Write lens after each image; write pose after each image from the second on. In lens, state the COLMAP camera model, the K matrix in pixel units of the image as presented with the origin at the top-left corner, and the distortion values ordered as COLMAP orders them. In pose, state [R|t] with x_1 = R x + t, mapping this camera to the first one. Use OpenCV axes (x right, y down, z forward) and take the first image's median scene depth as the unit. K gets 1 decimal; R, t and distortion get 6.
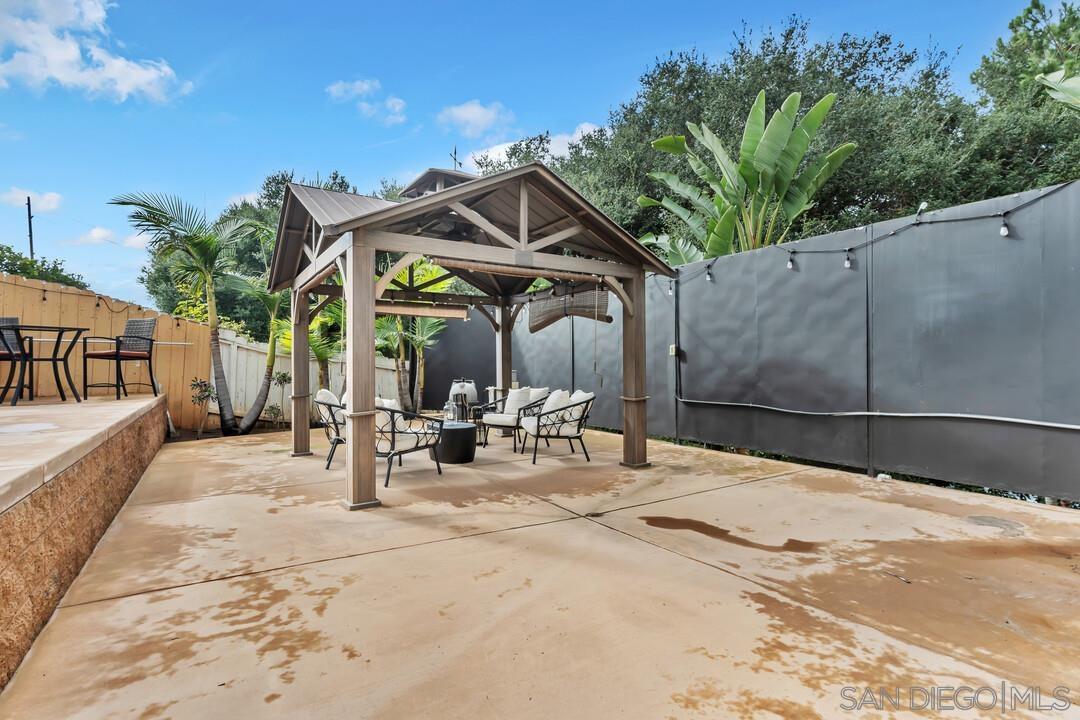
lens RADIAL K [[540.3, 0, 538.5], [0, 540.3, 363.2], [0, 0, 1]] dist [0.008996, 0.000452]
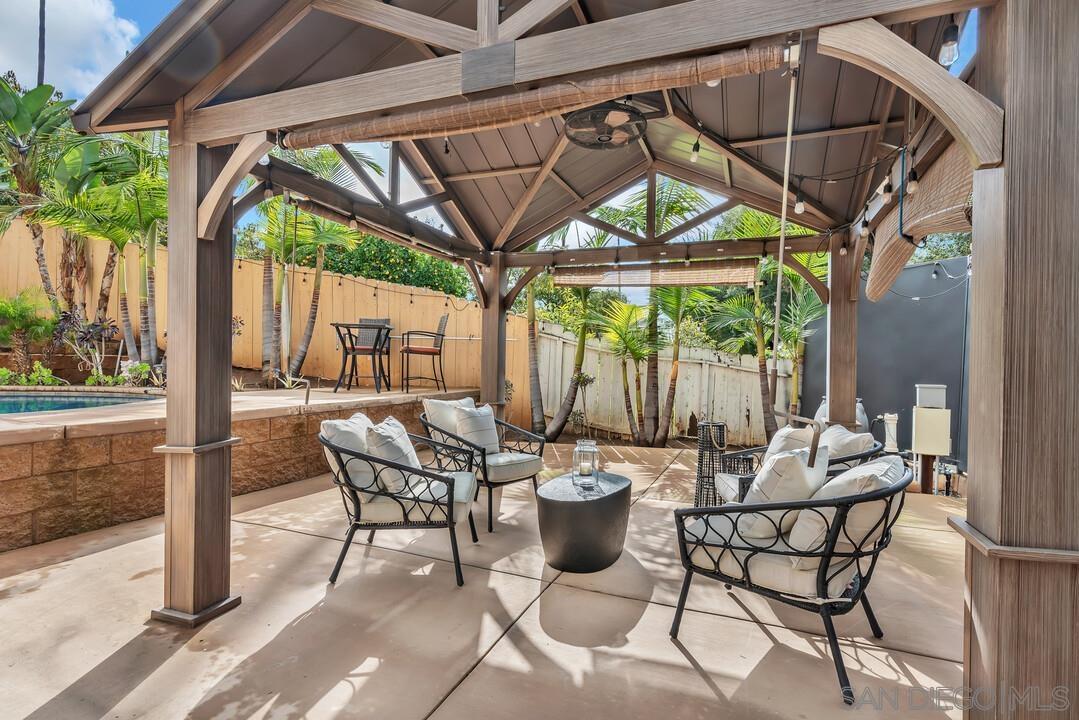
lens RADIAL K [[539.8, 0, 520.4], [0, 539.8, 364.7], [0, 0, 1]] dist [0.008996, 0.000452]
pose [[0.577124, 0.024766, -0.816281, 0.230184], [-0.021614, 0.999653, 0.015048, -0.007072], [0.816370, 0.008959, 0.577459, 0.680562]]
